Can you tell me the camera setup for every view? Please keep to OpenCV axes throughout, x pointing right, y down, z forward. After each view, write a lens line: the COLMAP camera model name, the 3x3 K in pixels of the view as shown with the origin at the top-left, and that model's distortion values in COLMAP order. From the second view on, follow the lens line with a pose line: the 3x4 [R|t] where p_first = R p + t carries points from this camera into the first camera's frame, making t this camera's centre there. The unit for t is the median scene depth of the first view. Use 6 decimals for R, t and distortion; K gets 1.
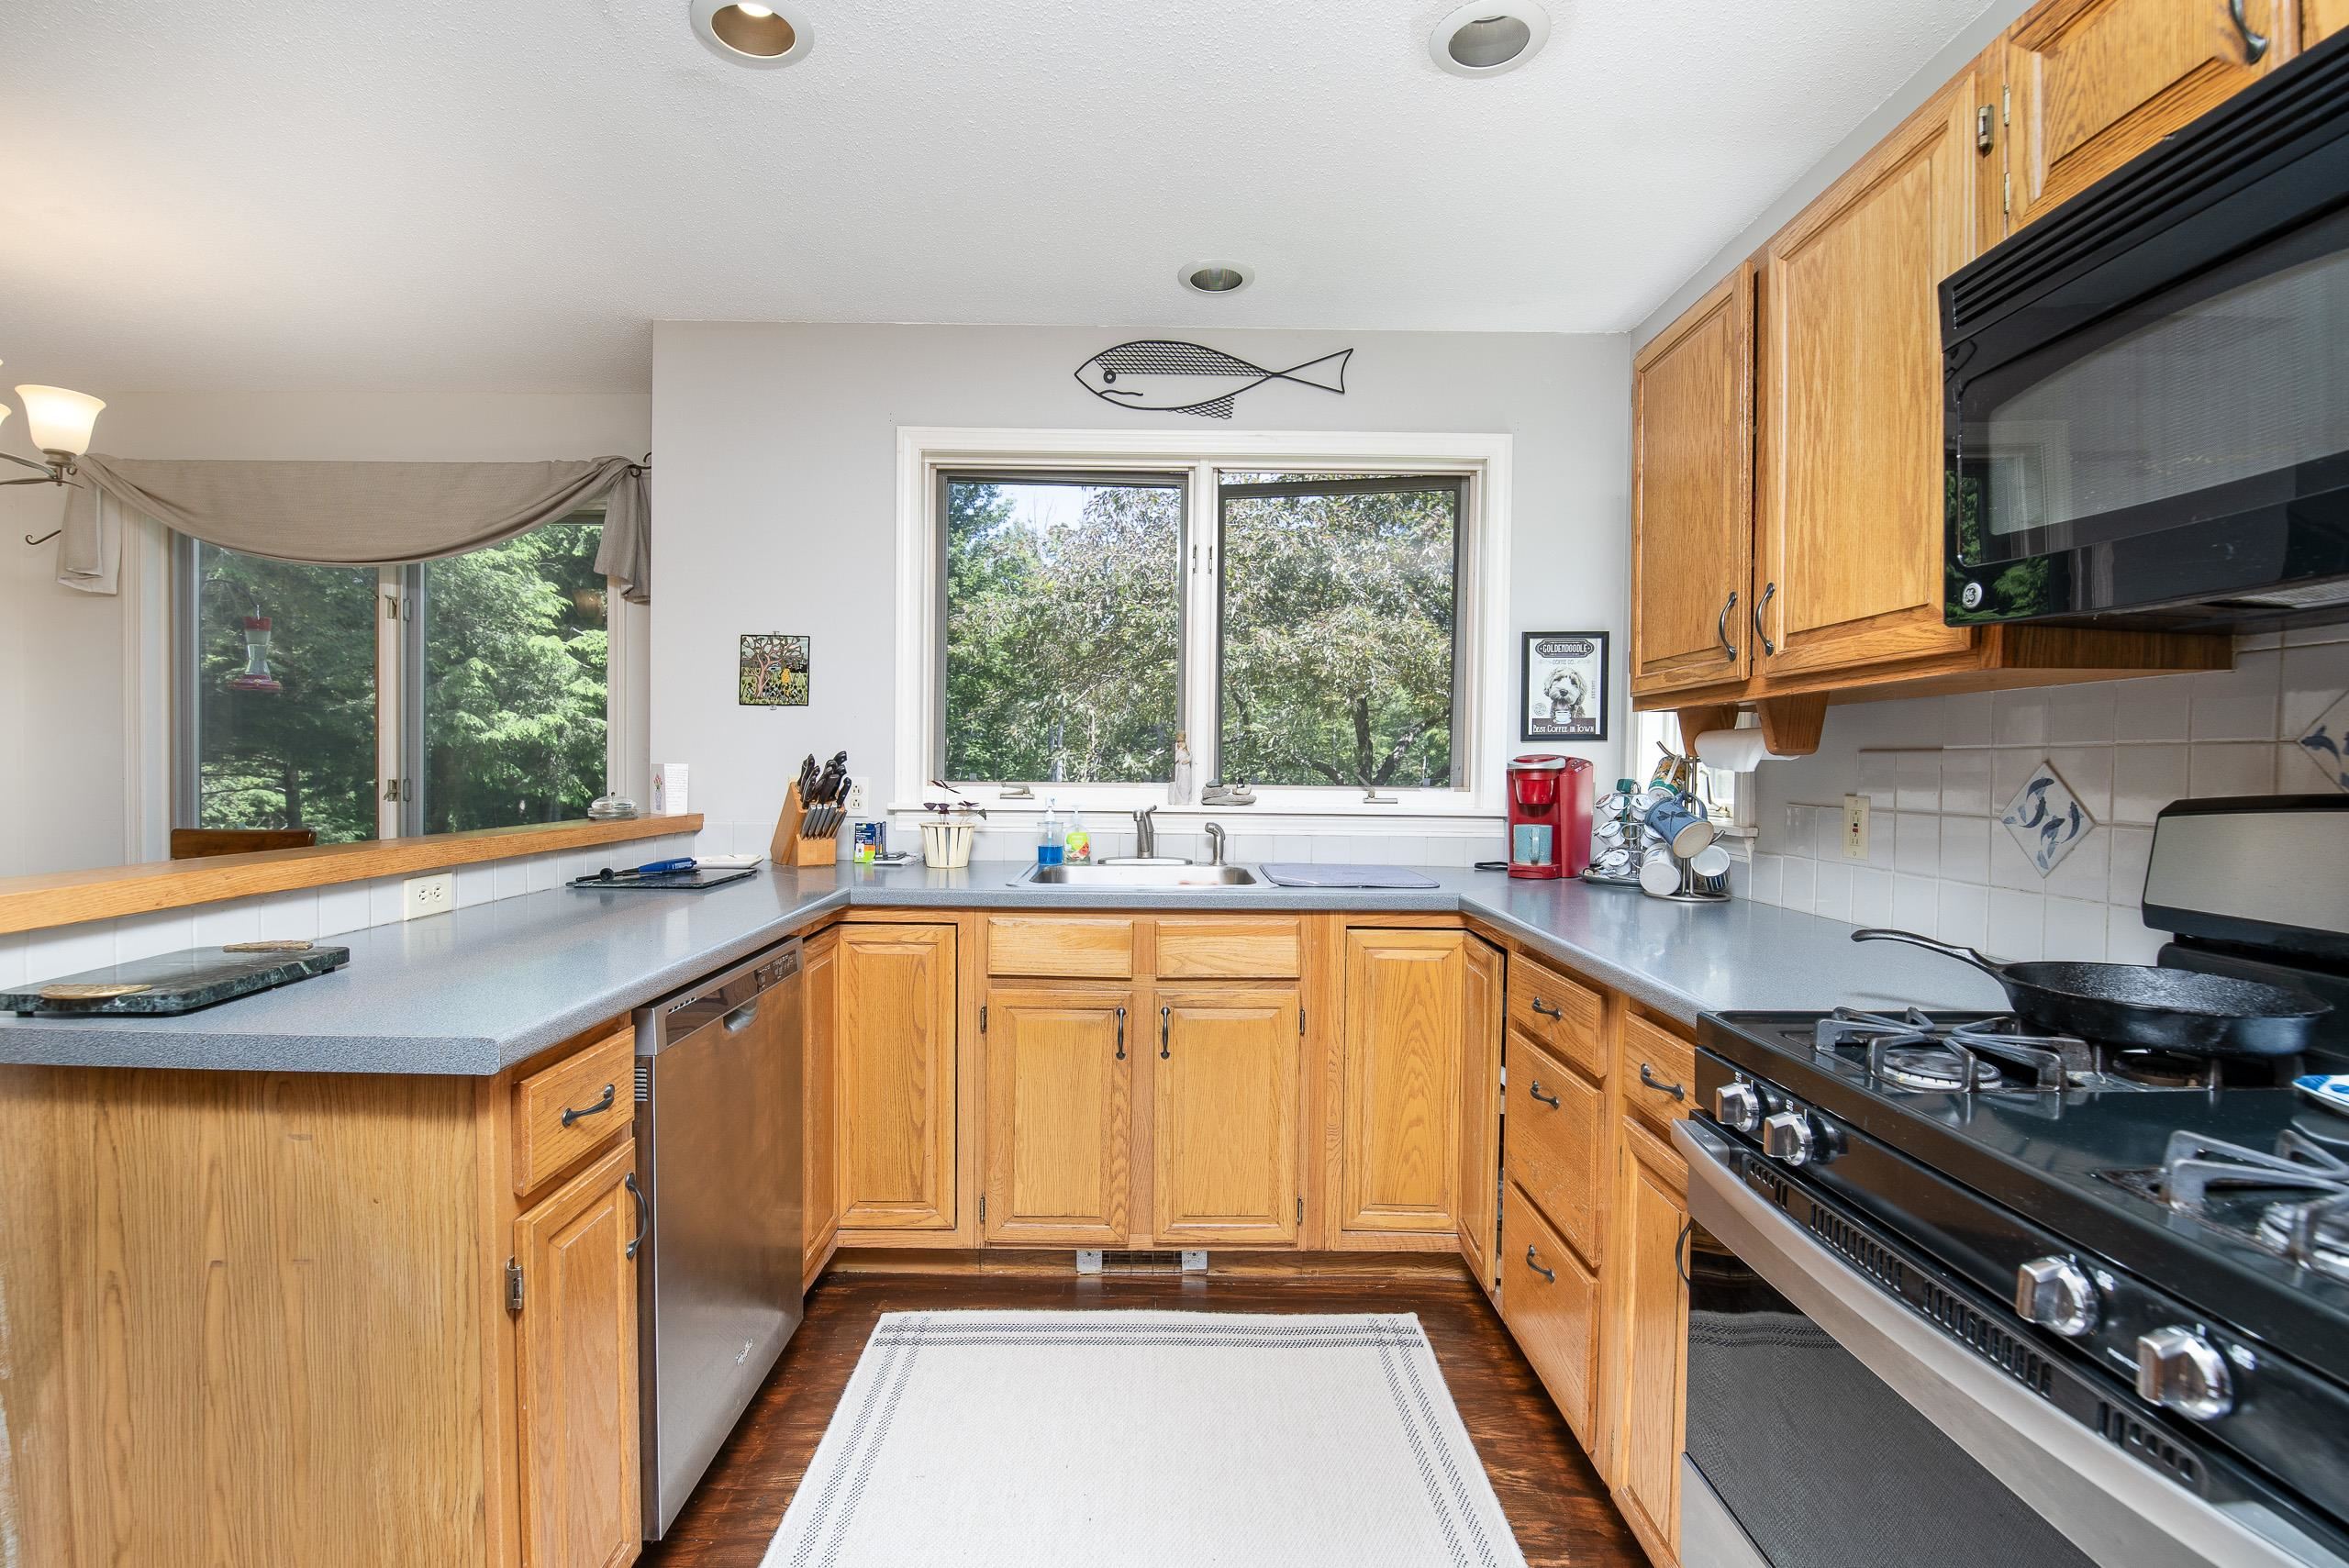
lens RADIAL K [[1062.3, 0, 1121.8], [0, 1062.3, 783.8], [0, 0, 1]] dist [0.002227, -0.012111]
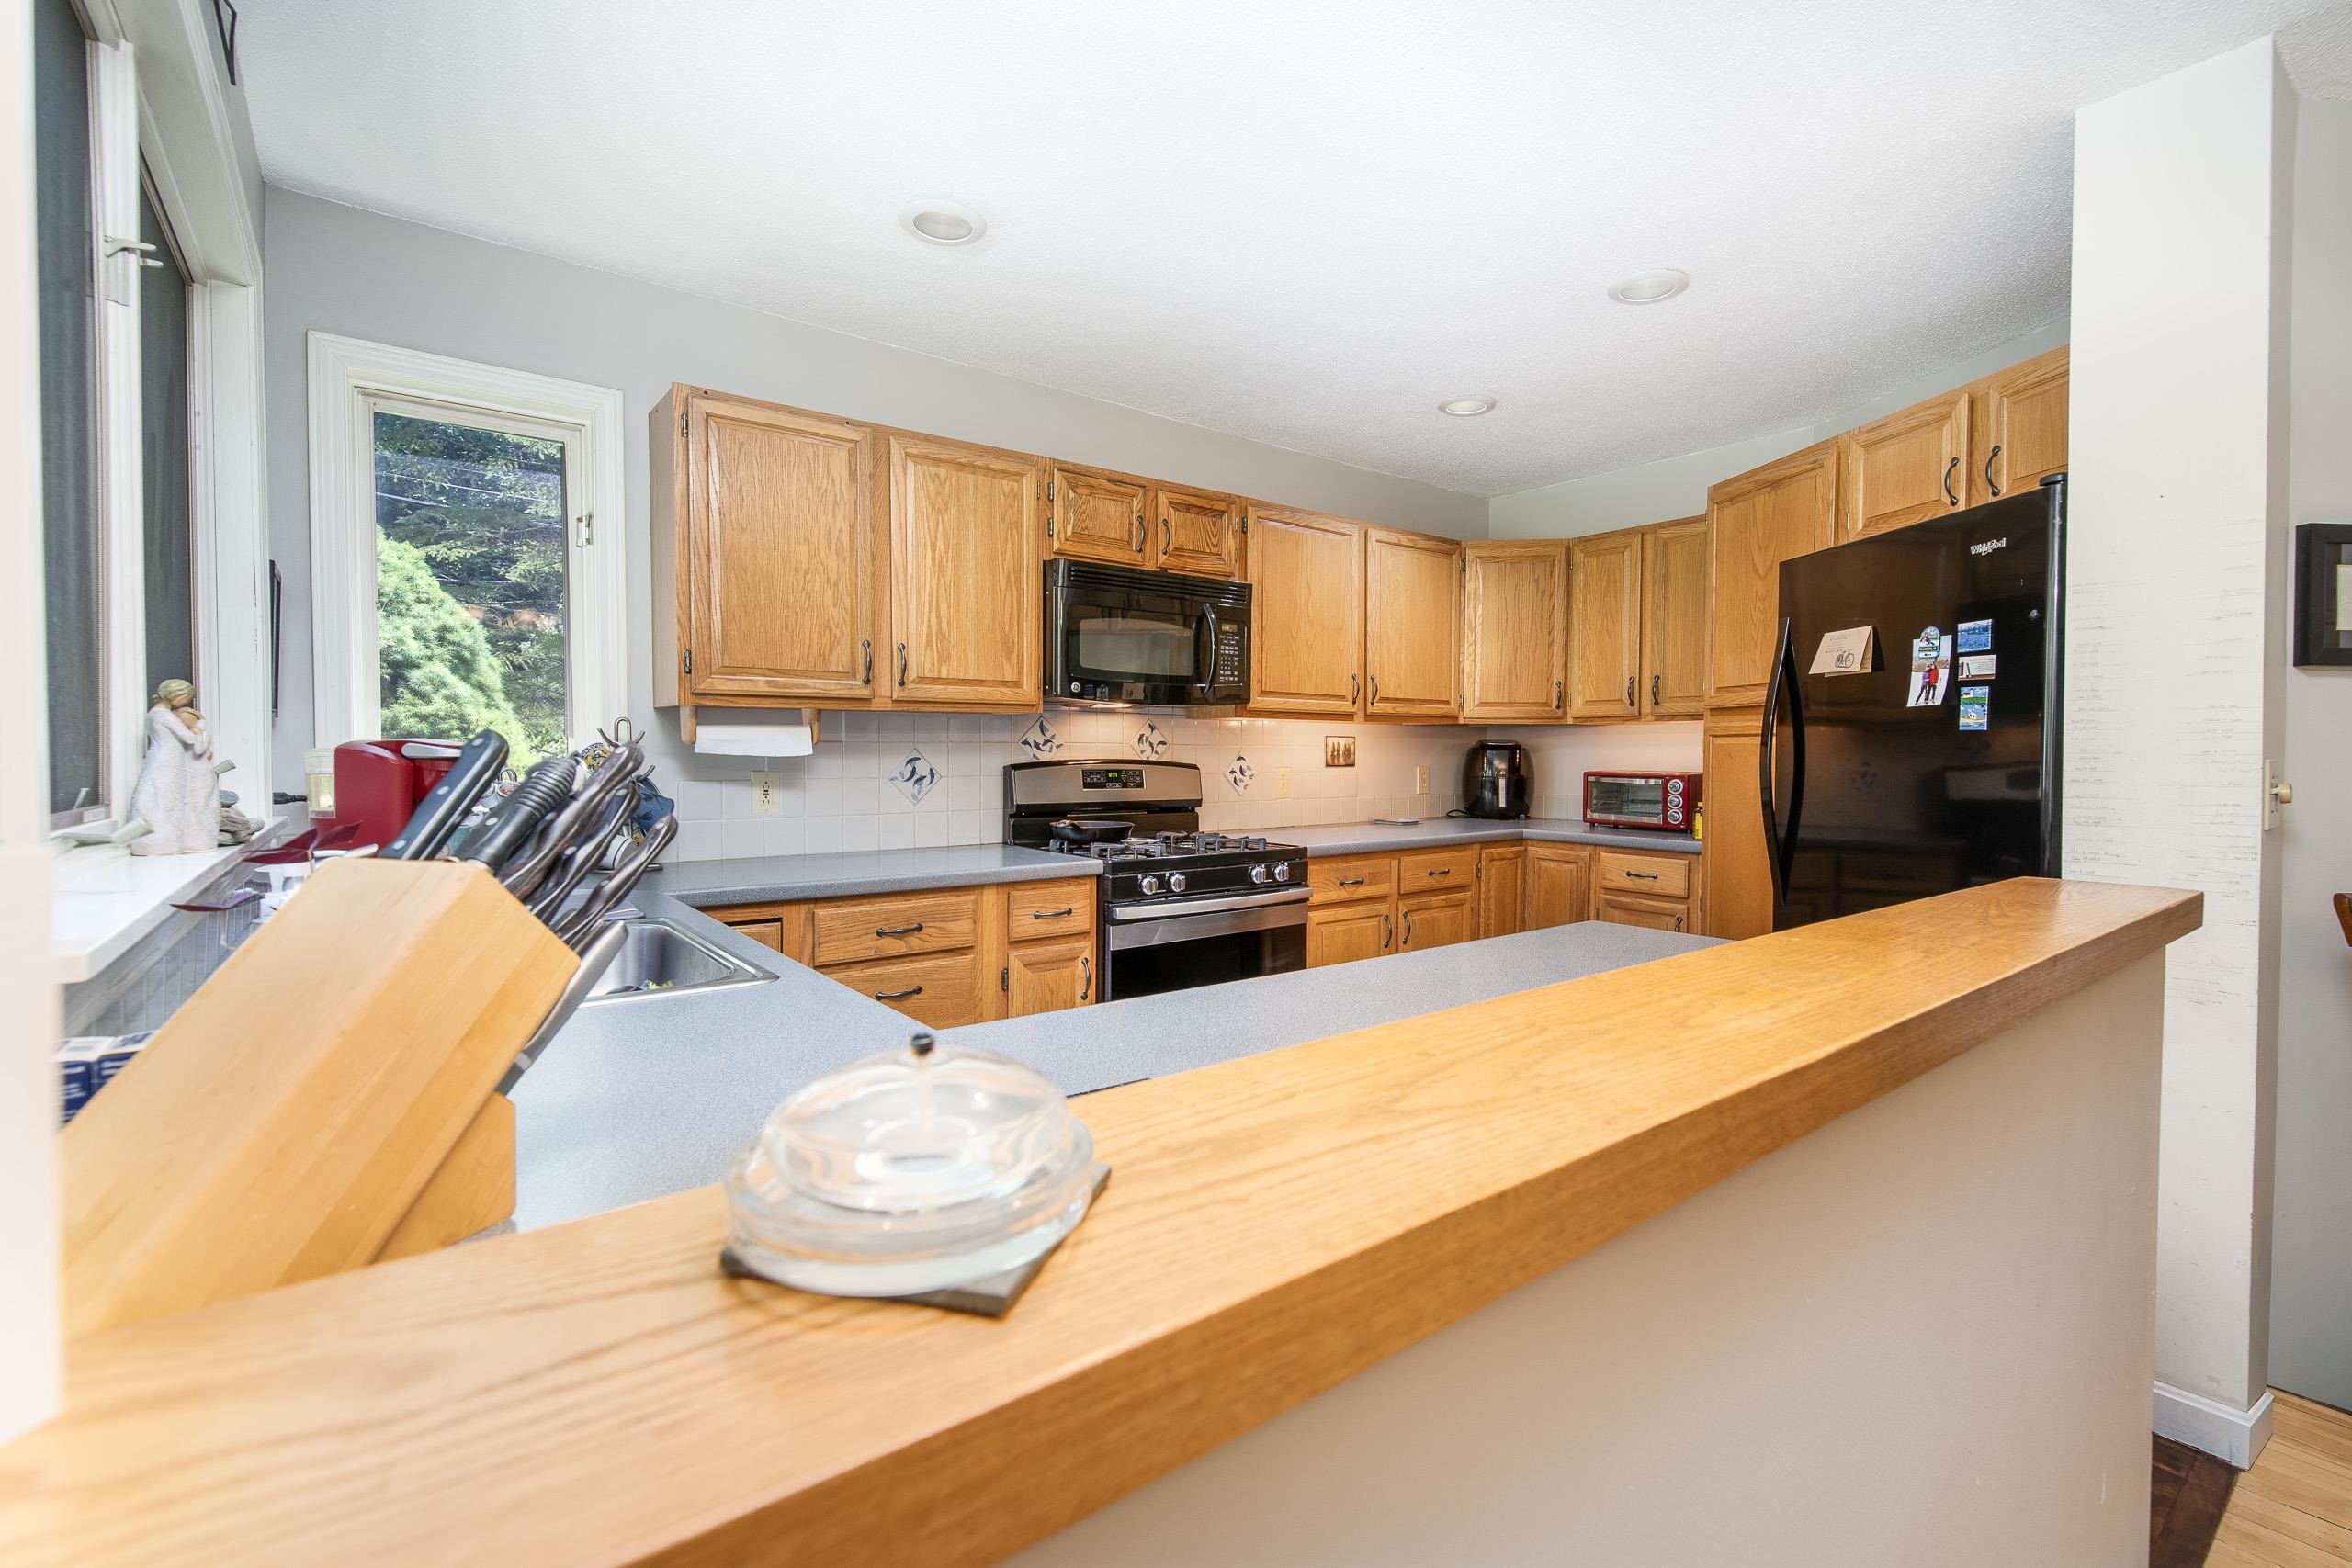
lens RADIAL K [[1057.6, 0, 1176.0], [0, 1057.6, 784.0], [0, 0, 1]] dist [0.000086, -0.009997]
pose [[-0.639535, -0.036609, 0.767890, -0.669384], [0.005594, 0.998617, 0.052268, -0.036597], [-0.768742, 0.037723, -0.638446, 1.217018]]
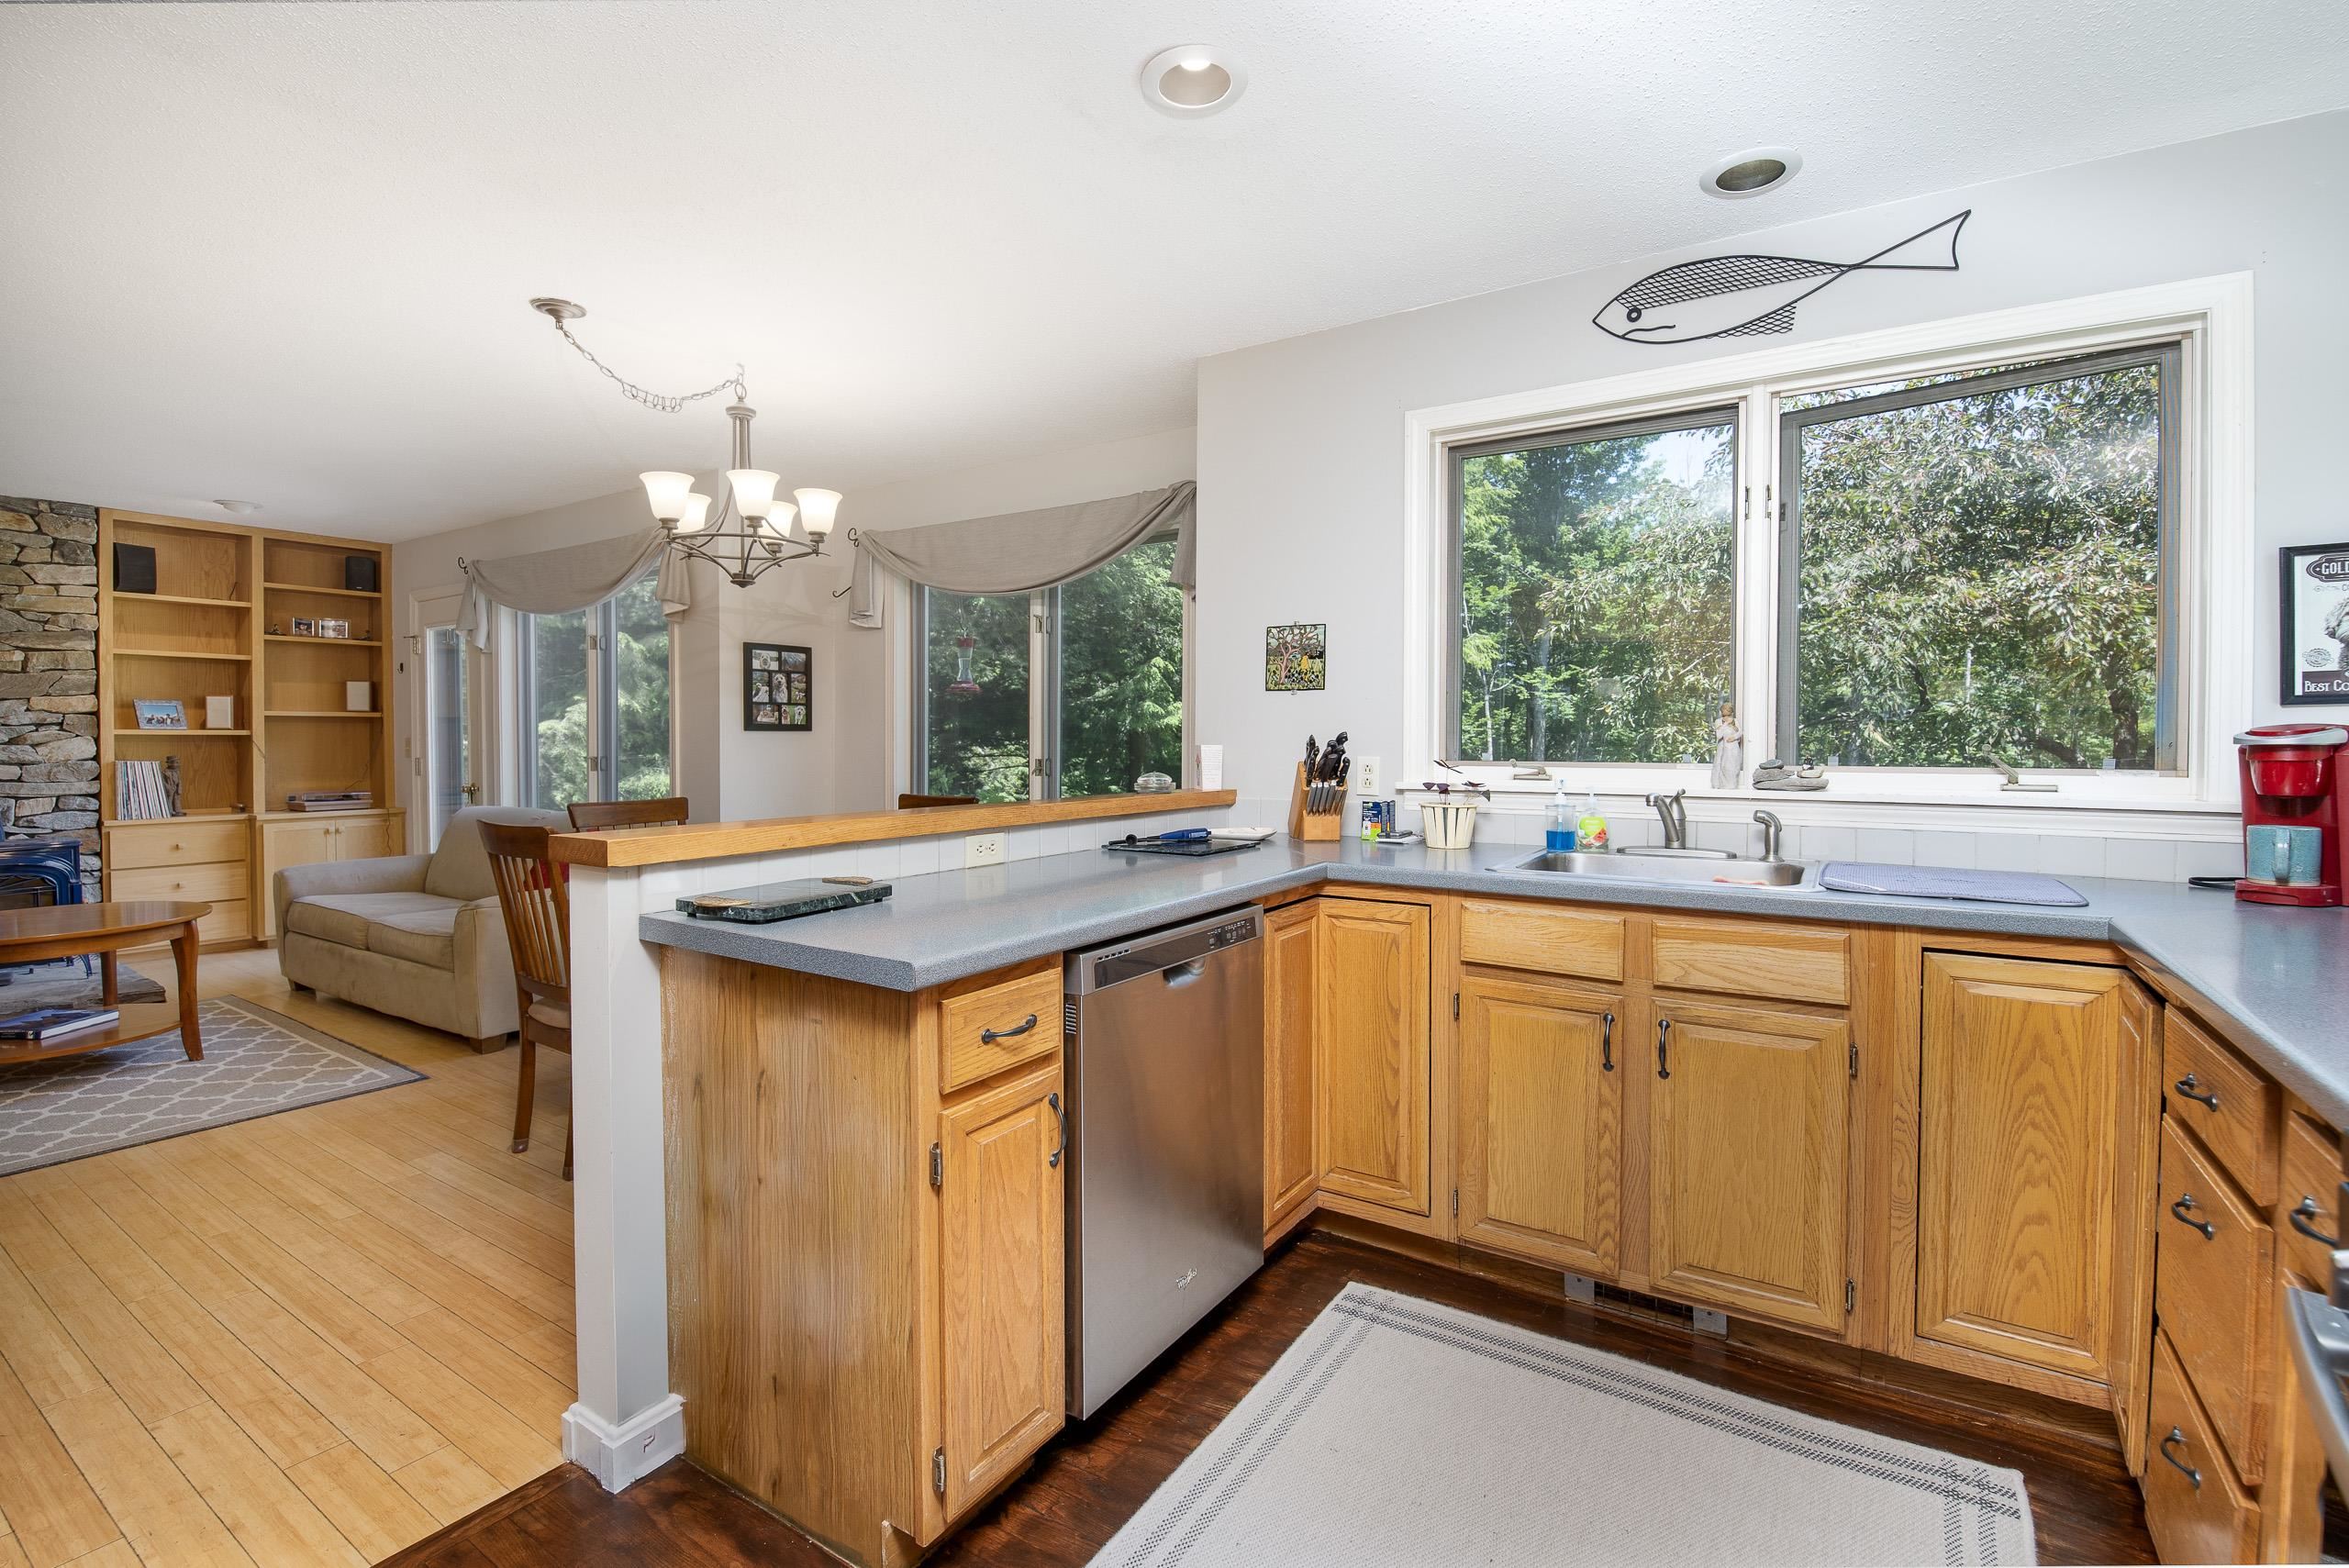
lens RADIAL K [[1024.8, 0, 1148.7], [0, 1024.8, 752.7], [0, 0, 1]] dist [0.001856, -0.008161]
pose [[0.841812, -0.001978, -0.539767, 0.139086], [-0.004118, 0.999941, -0.010087, 0.000852], [0.539755, 0.010714, 0.841754, 0.058109]]
